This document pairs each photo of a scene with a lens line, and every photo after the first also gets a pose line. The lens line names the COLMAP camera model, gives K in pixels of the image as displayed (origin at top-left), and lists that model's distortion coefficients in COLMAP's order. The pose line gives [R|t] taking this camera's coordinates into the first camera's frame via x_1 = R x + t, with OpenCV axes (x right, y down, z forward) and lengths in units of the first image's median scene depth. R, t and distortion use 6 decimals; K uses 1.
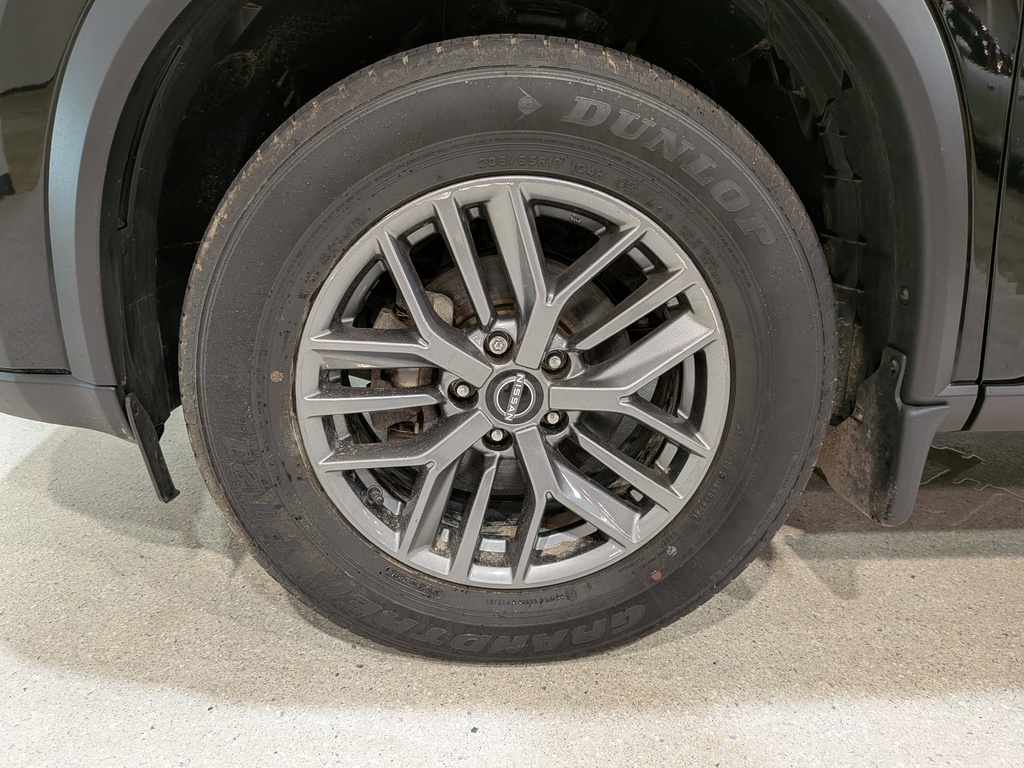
lens RADIAL K [[744.2, 0, 513.5], [0, 744.2, 389.7], [0, 0, 1]] dist [0.066135, -0.118749]
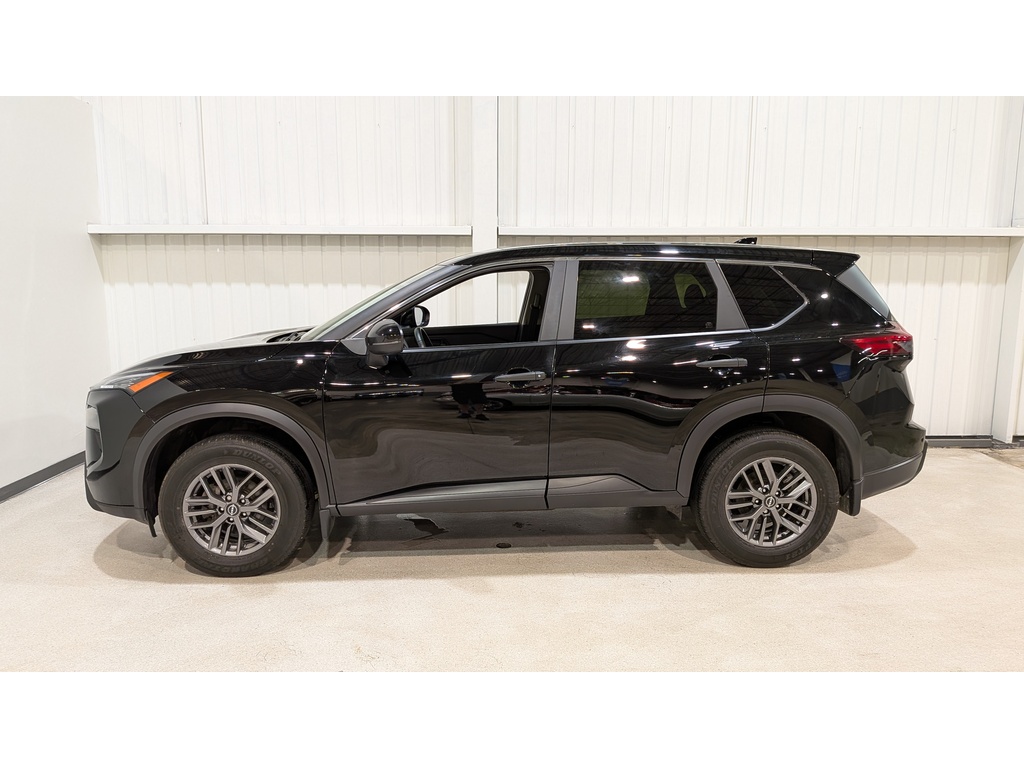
lens RADIAL K [[744.2, 0, 510.3], [0, 744.2, 378.4], [0, 0, 1]] dist [0.066135, -0.118749]
pose [[0.998323, -0.056345, -0.013297, 1.745473], [0.053560, 0.986098, -0.157298, 0.029638], [0.021975, 0.156322, 0.987462, -3.477828]]
